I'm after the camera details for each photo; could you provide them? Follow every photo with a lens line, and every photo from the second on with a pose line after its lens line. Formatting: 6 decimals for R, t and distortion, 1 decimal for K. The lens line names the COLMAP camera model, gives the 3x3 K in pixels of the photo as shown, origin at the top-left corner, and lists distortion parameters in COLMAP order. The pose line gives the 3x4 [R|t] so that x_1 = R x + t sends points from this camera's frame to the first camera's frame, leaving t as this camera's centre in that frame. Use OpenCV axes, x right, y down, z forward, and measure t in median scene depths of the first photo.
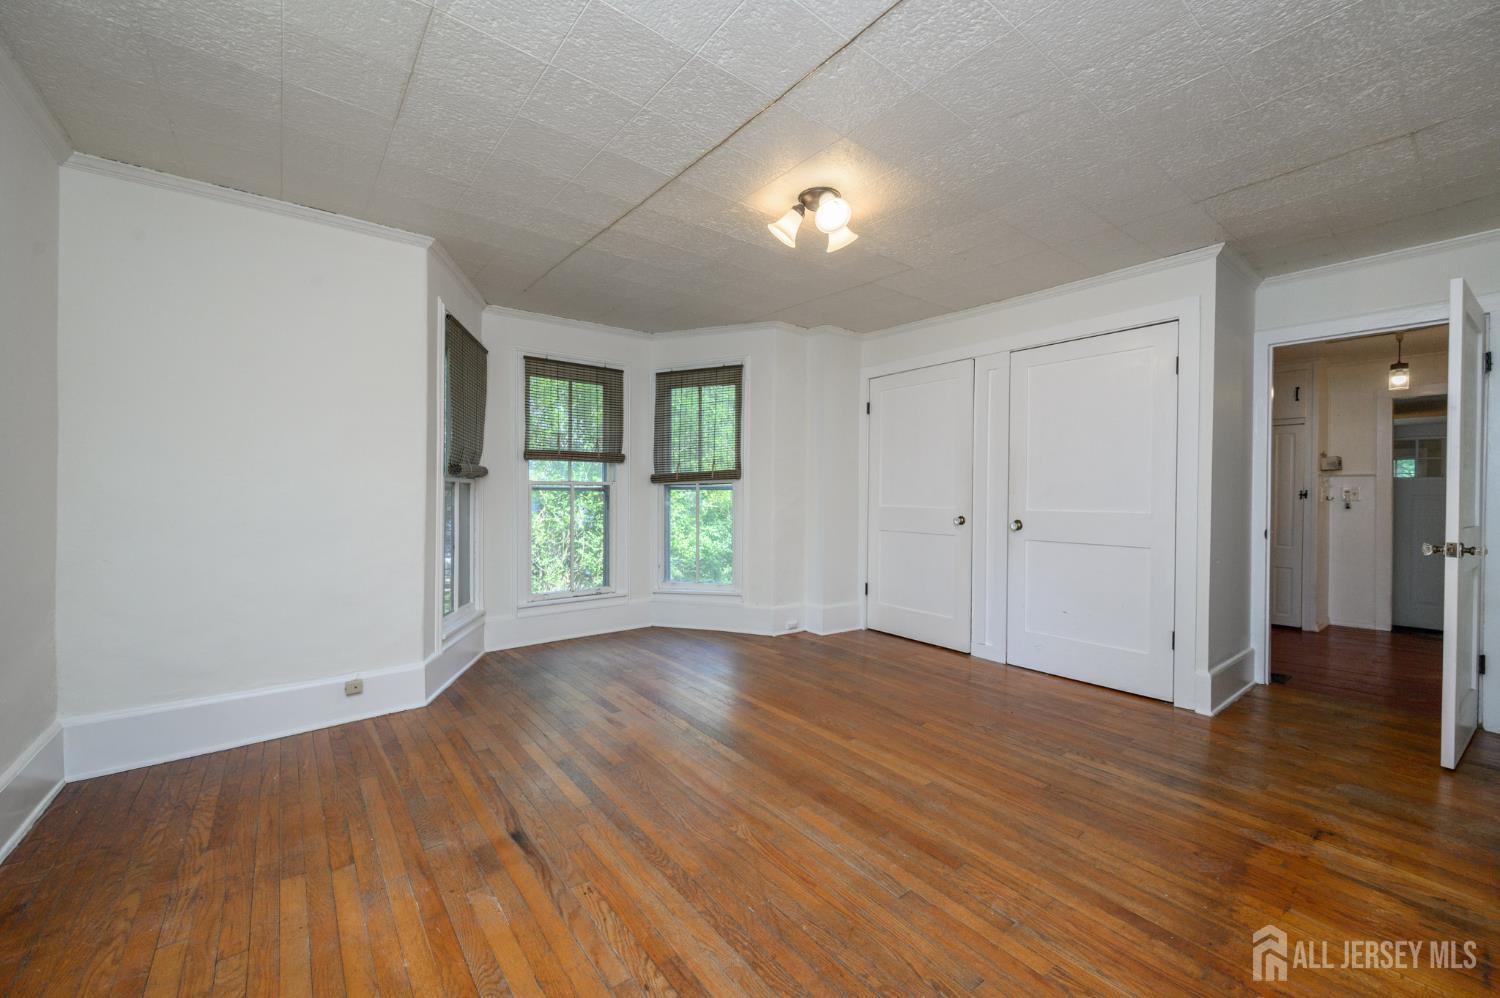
lens RADIAL K [[590.6, 0, 747.2], [0, 590.6, 494.9], [0, 0, 1]] dist [-0.000574, -0.000204]
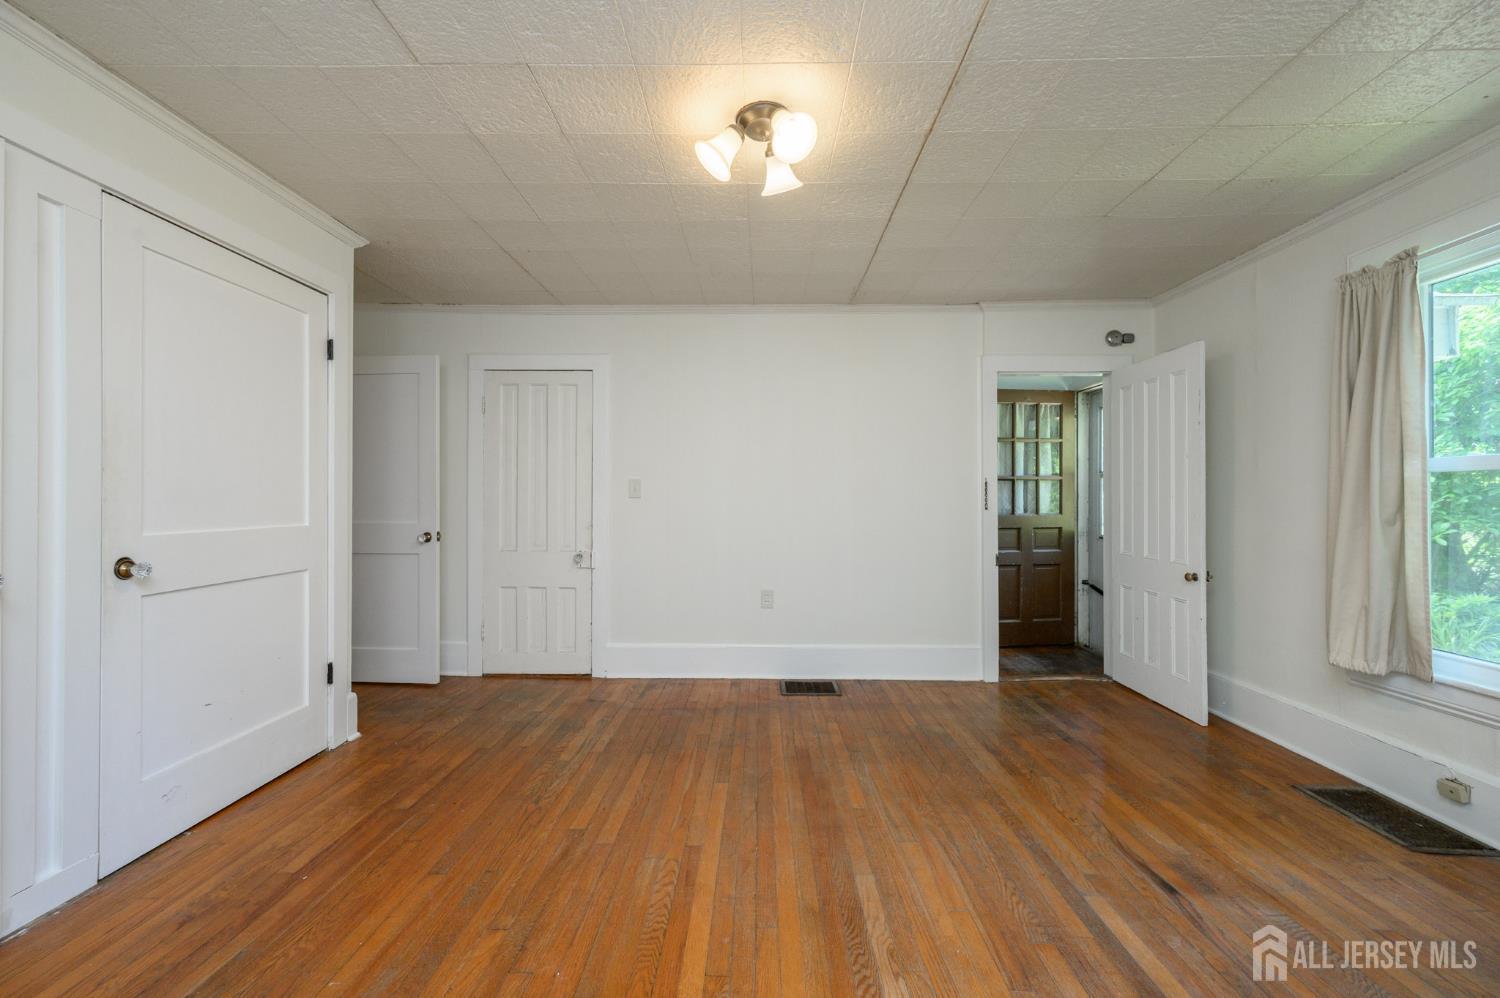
lens RADIAL K [[591.3, 0, 748.7], [0, 591.3, 490.9], [0, 0, 1]] dist [-0.000085, -0.000135]
pose [[-0.774031, -0.001105, 0.633147, -0.318867], [-0.007457, 0.999945, -0.007372, -0.015569], [-0.633104, -0.010428, -0.773996, 1.458337]]
